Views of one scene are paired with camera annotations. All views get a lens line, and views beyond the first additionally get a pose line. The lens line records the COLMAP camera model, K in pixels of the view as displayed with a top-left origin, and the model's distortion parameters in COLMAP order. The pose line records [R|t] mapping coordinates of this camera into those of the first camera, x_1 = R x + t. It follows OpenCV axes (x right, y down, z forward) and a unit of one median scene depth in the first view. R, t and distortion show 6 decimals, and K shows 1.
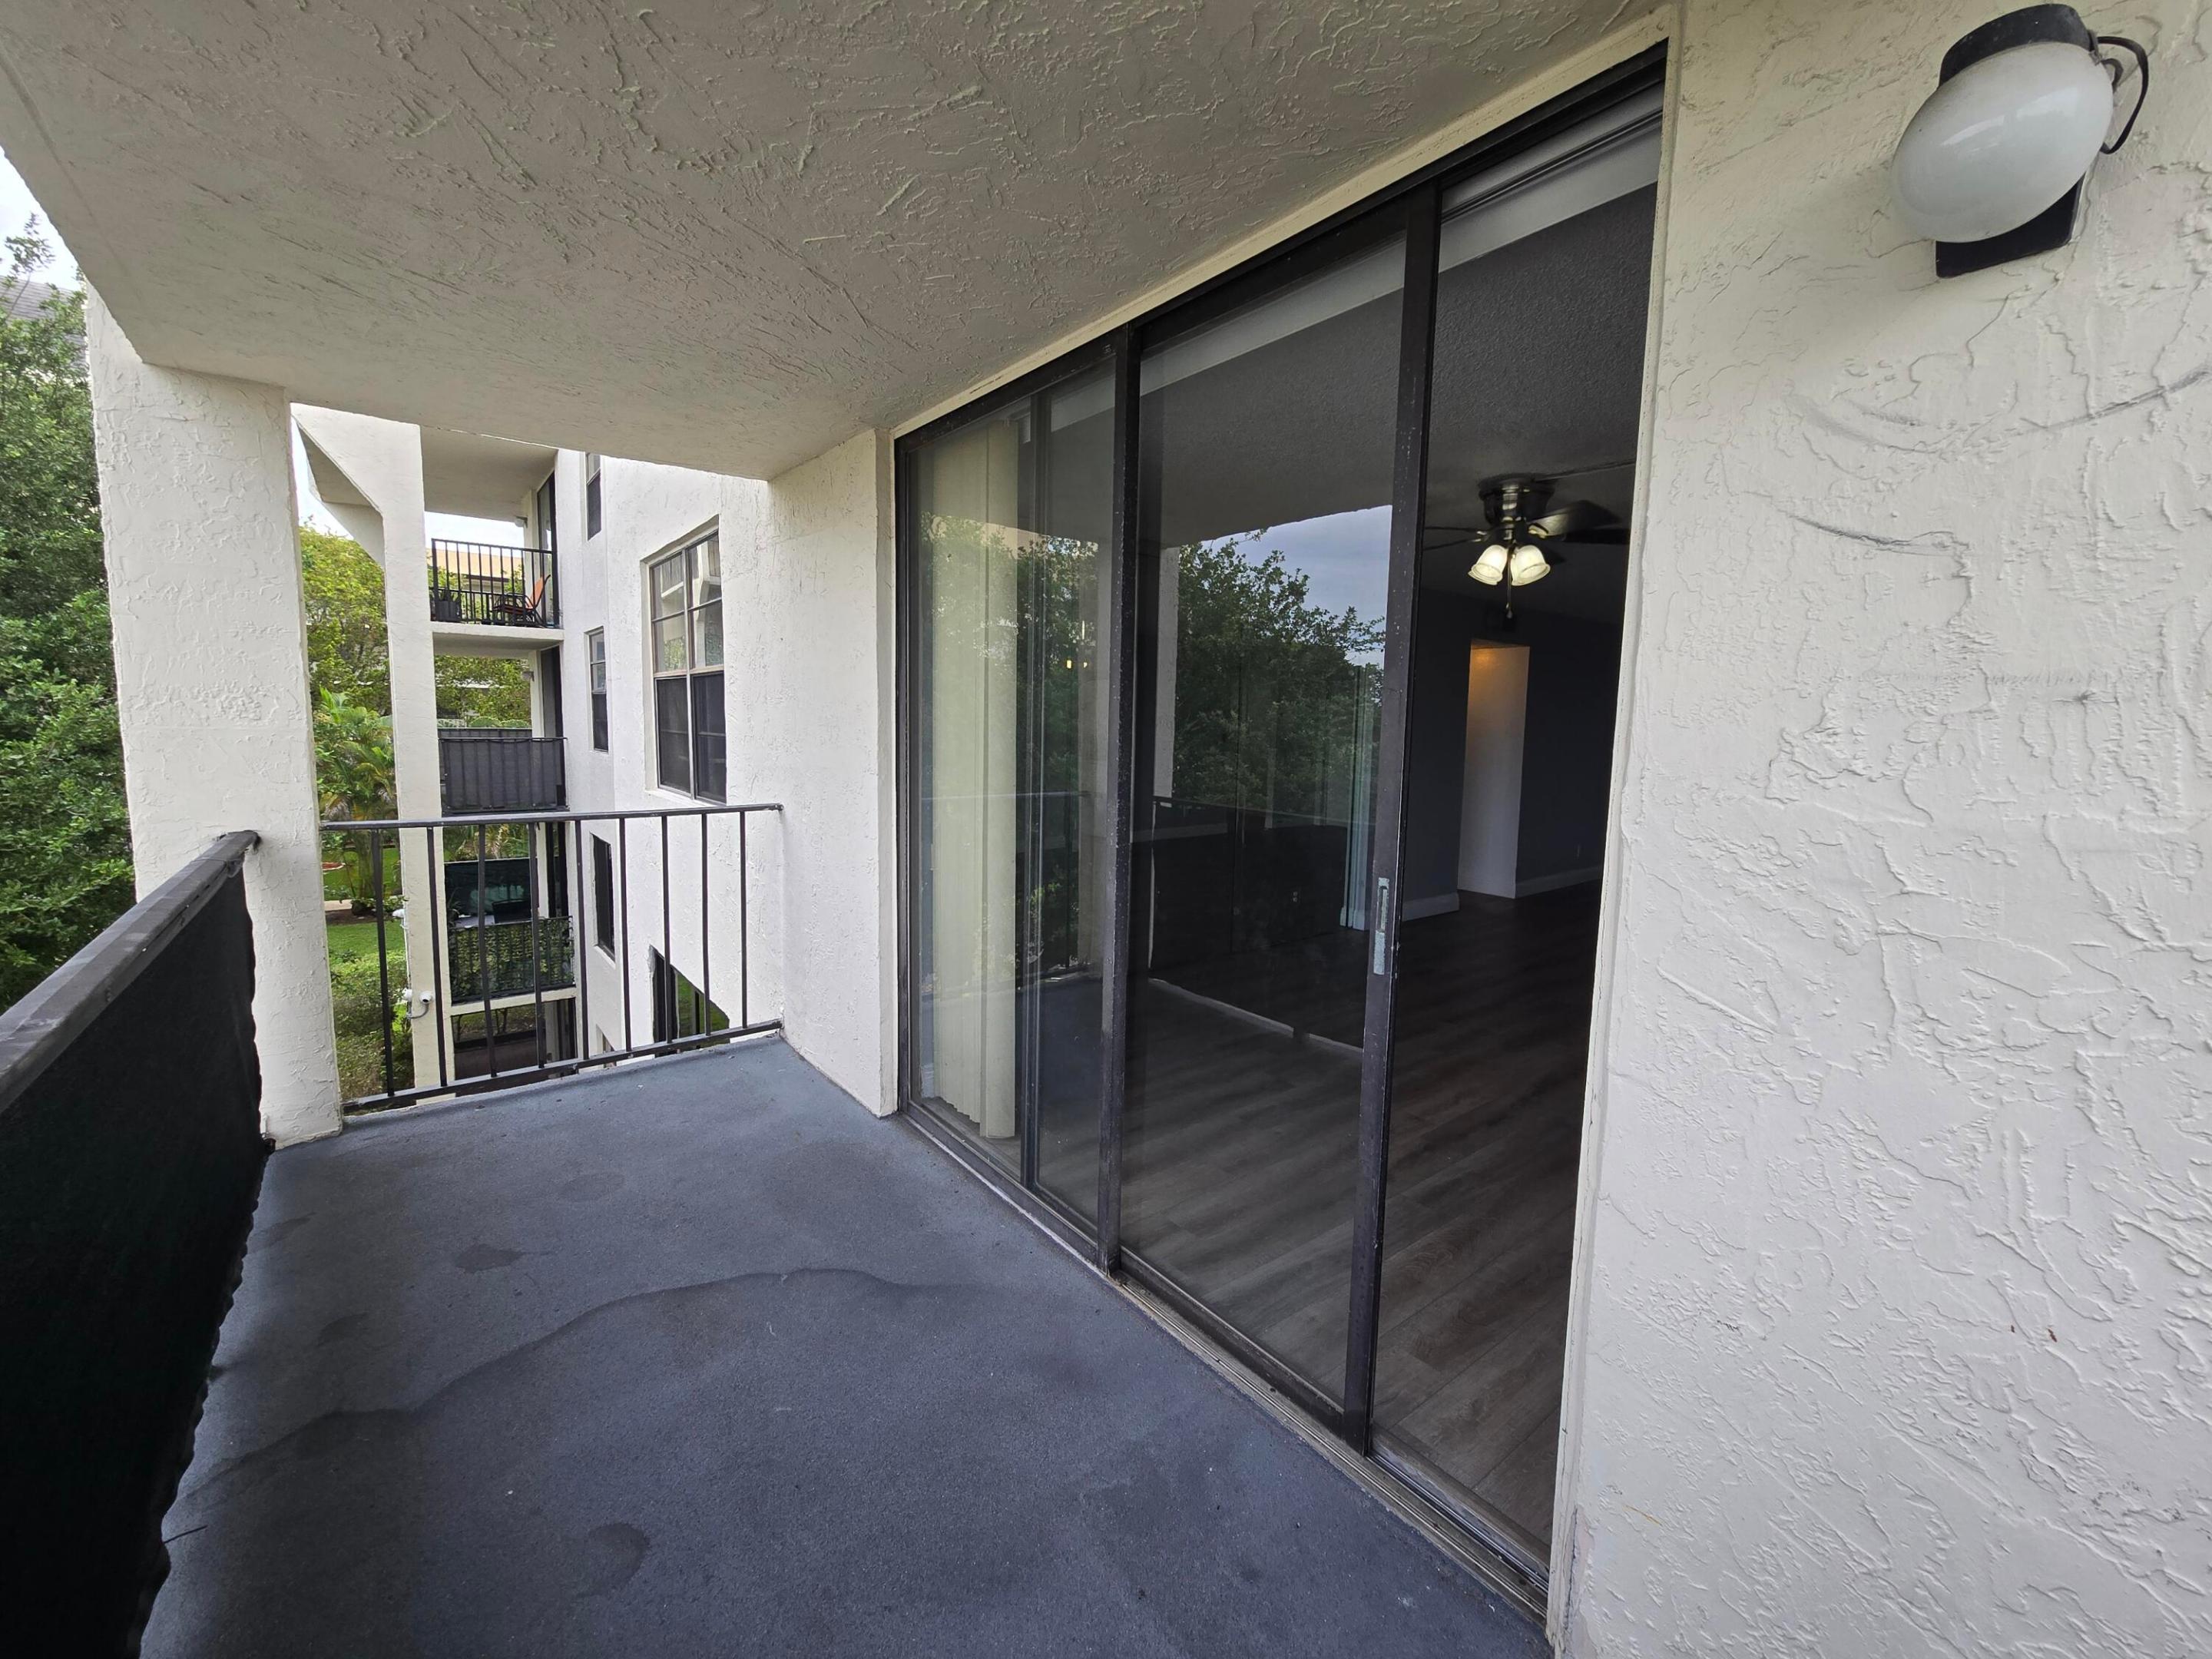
lens RADIAL K [[887.5, 0, 1113.3], [0, 887.5, 806.5], [0, 0, 1]] dist [-0.021107, 0.000090]
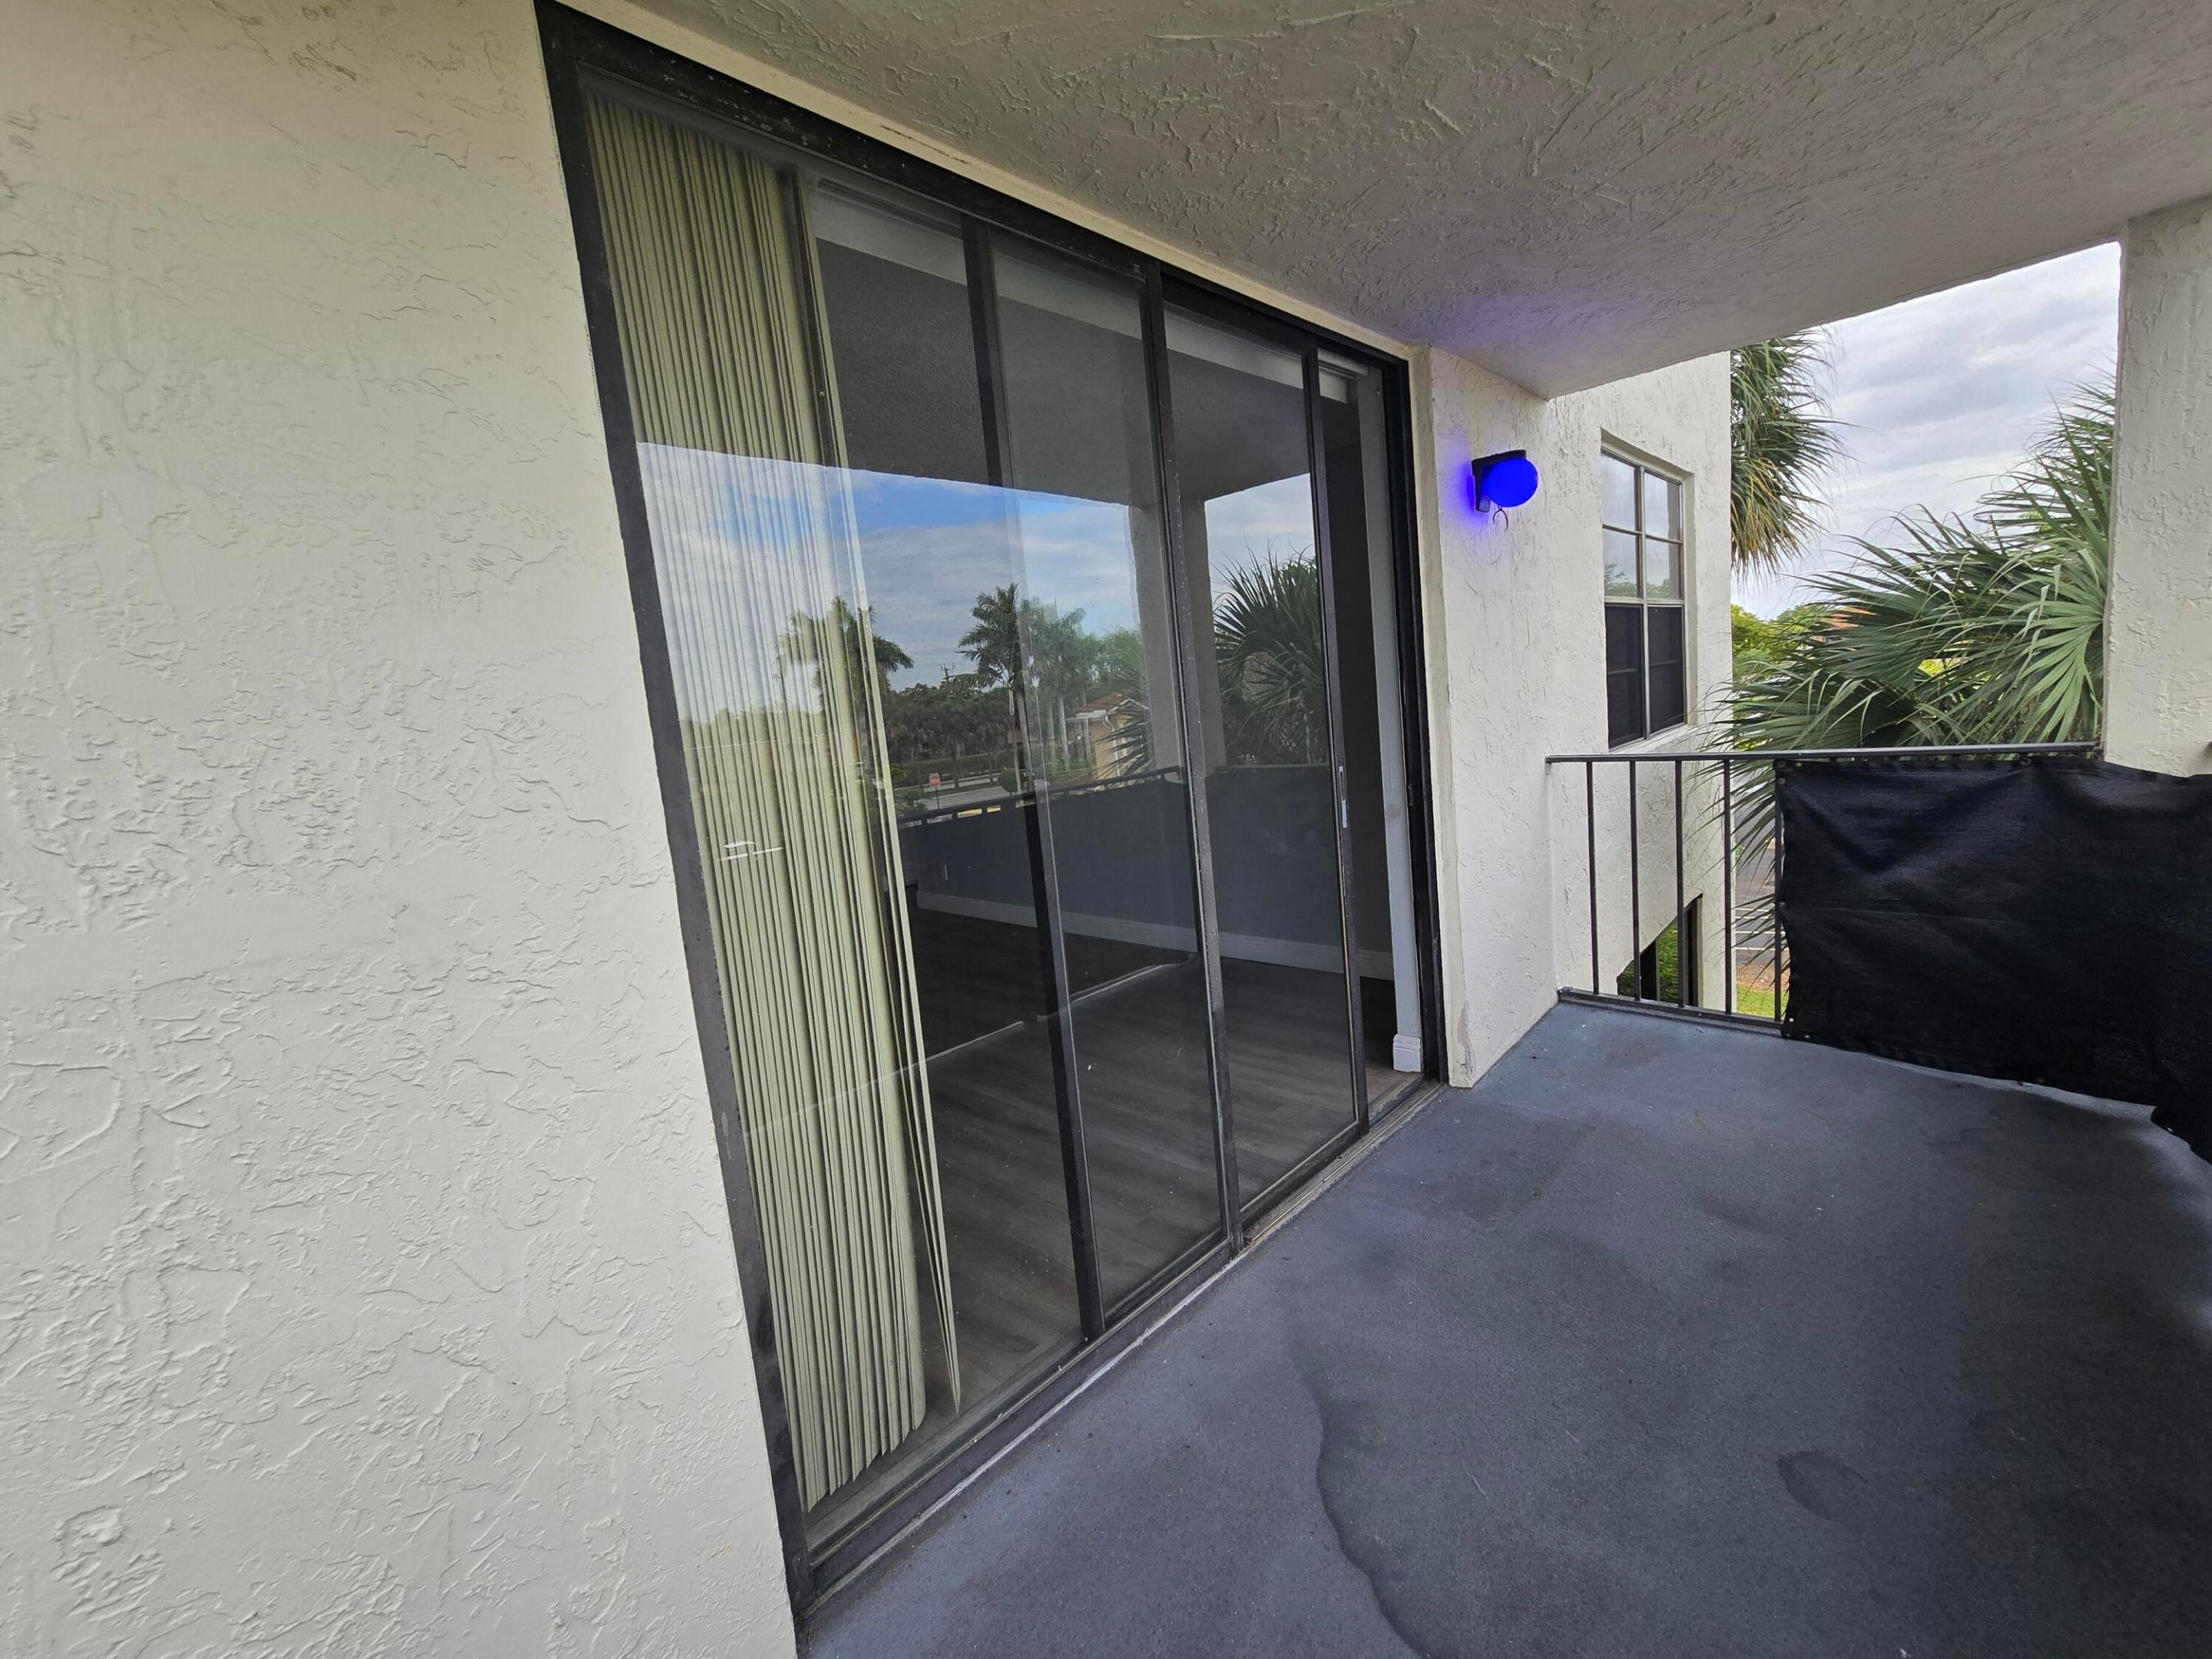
lens RADIAL K [[921.6, 0, 1110.6], [0, 921.6, 817.2], [0, 0, 1]] dist [-0.002086, 0.000712]
pose [[-0.127775, -0.133337, 0.982799, -0.921783], [0.187344, 0.969838, 0.155935, -0.119546], [-0.973948, 0.204046, -0.098941, 1.139820]]
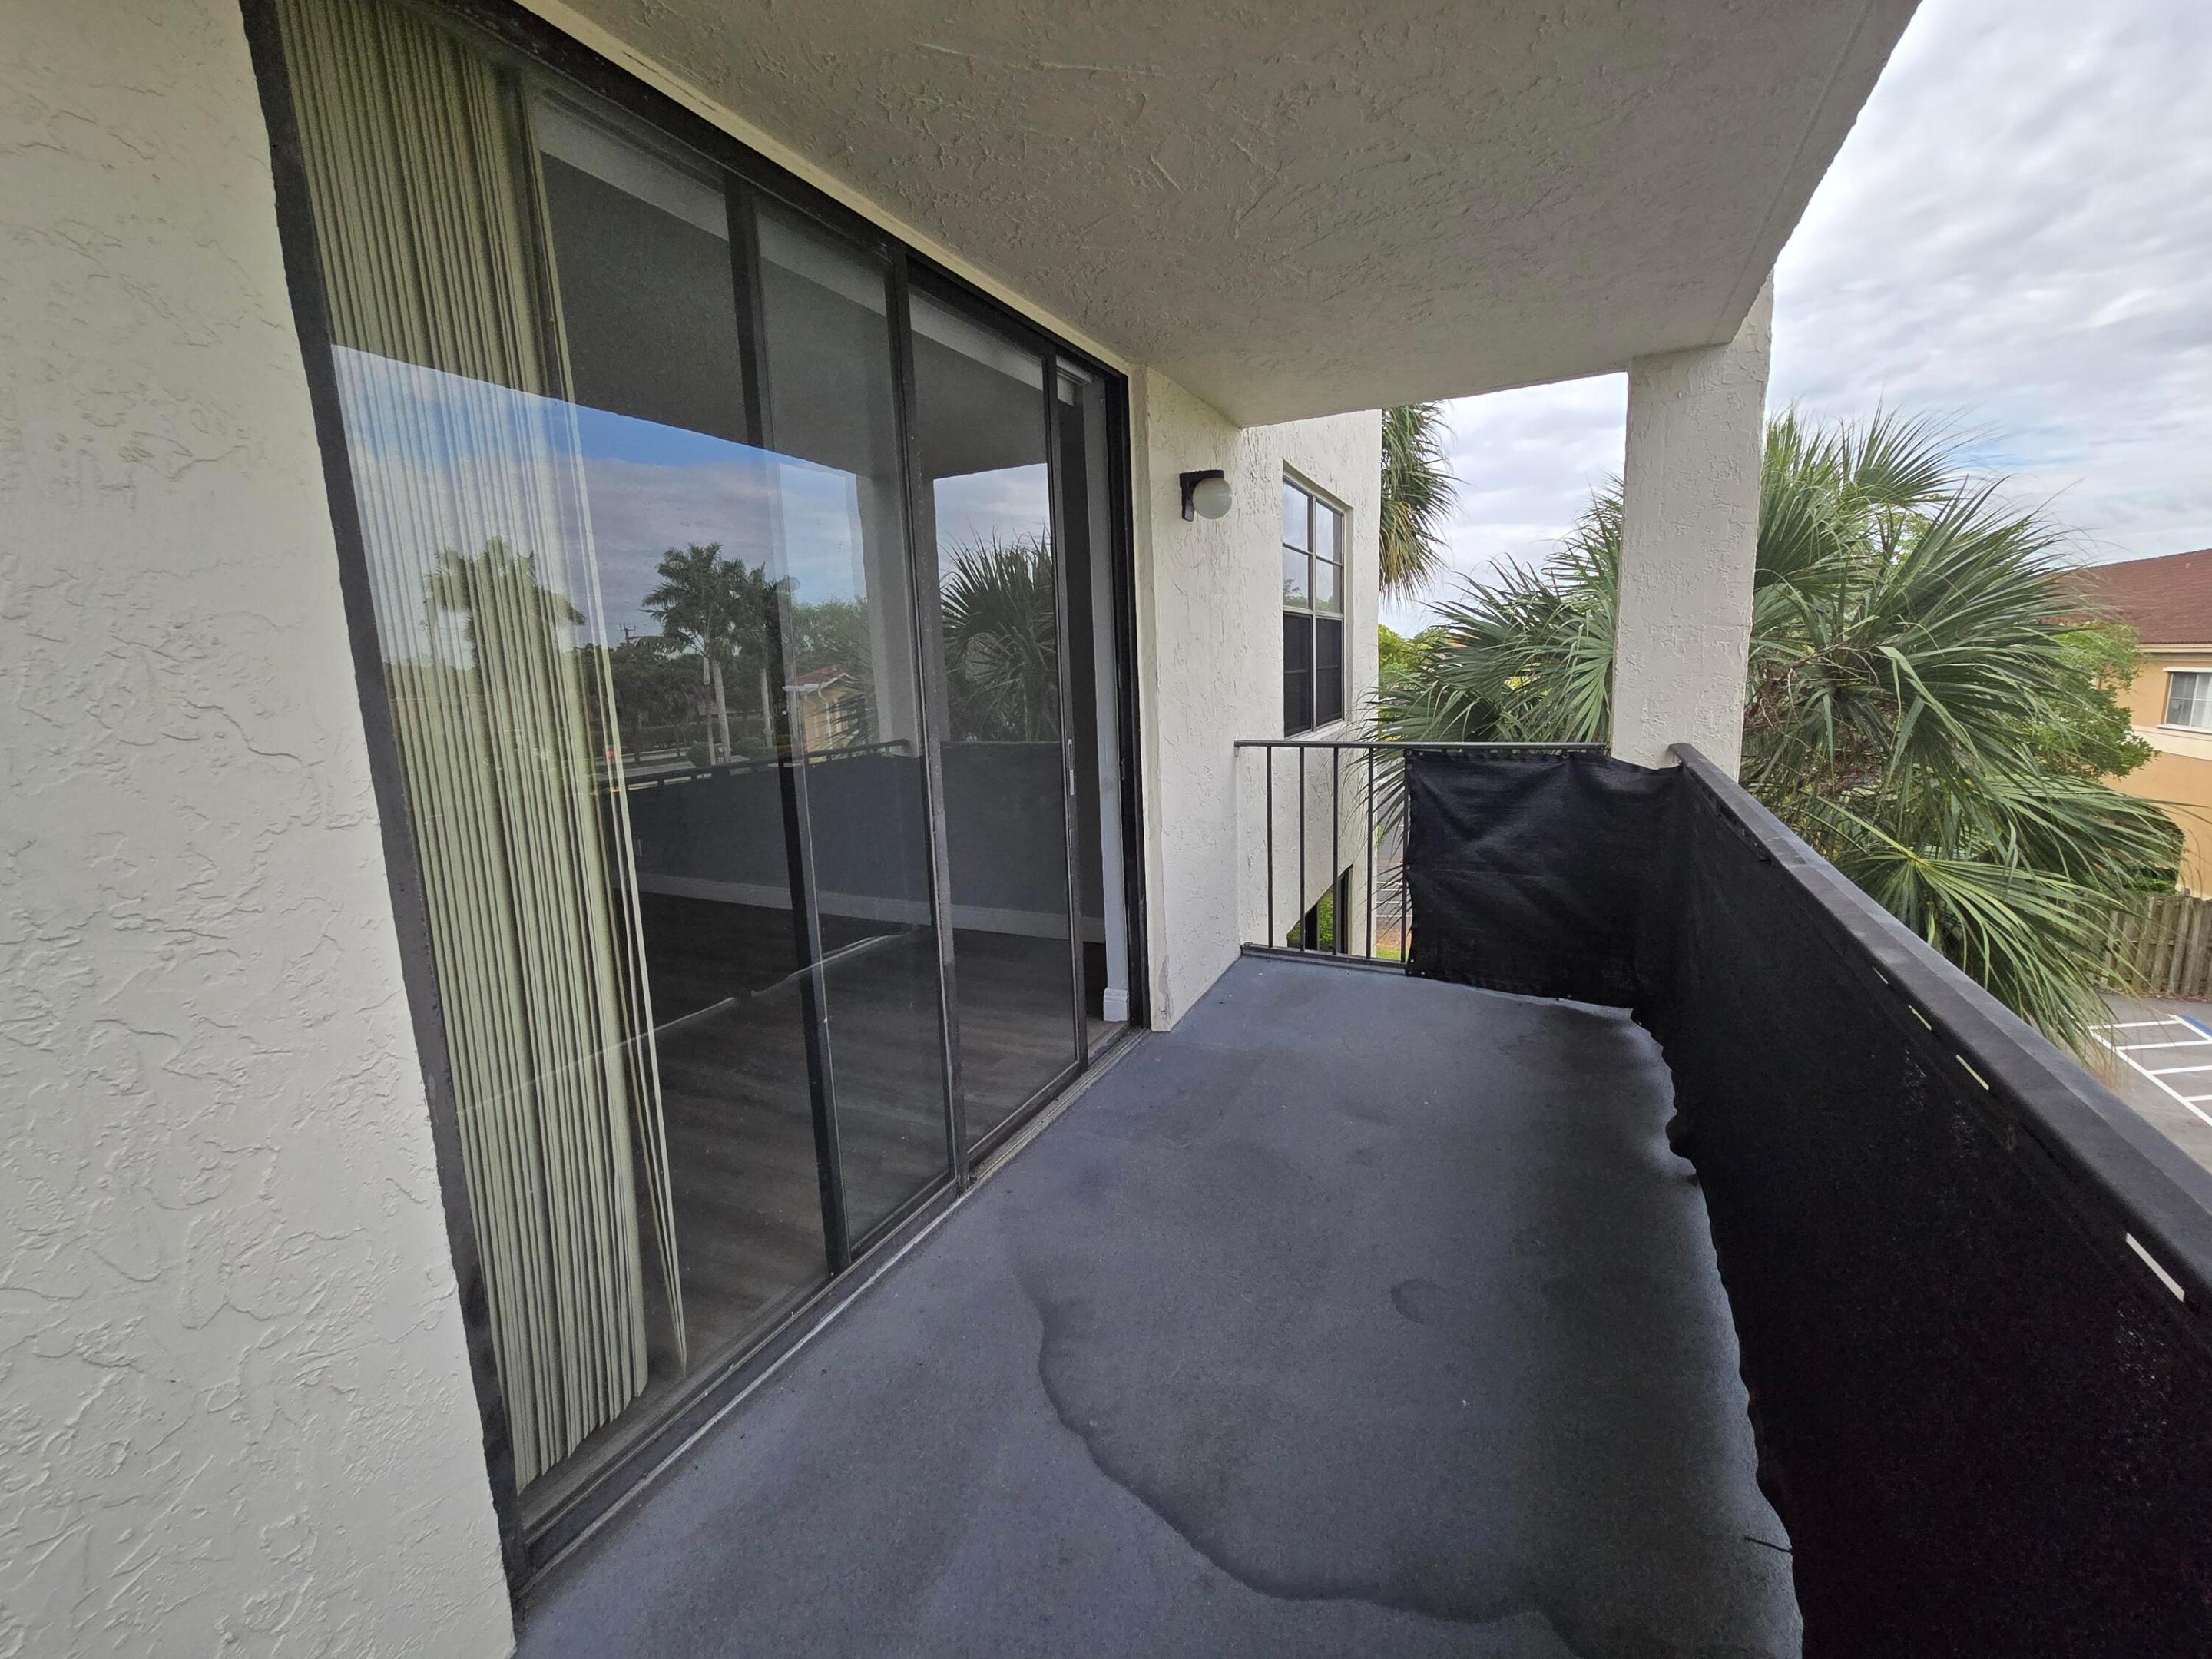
lens RADIAL K [[916.6, 0, 1118.3], [0, 916.6, 812.9], [0, 0, 1]] dist [-0.003120, -0.000410]
pose [[-0.425811, -0.150606, 0.892190, -0.977085], [0.113446, 0.969382, 0.217780, -0.115374], [-0.897672, 0.193949, -0.395688, 1.177993]]
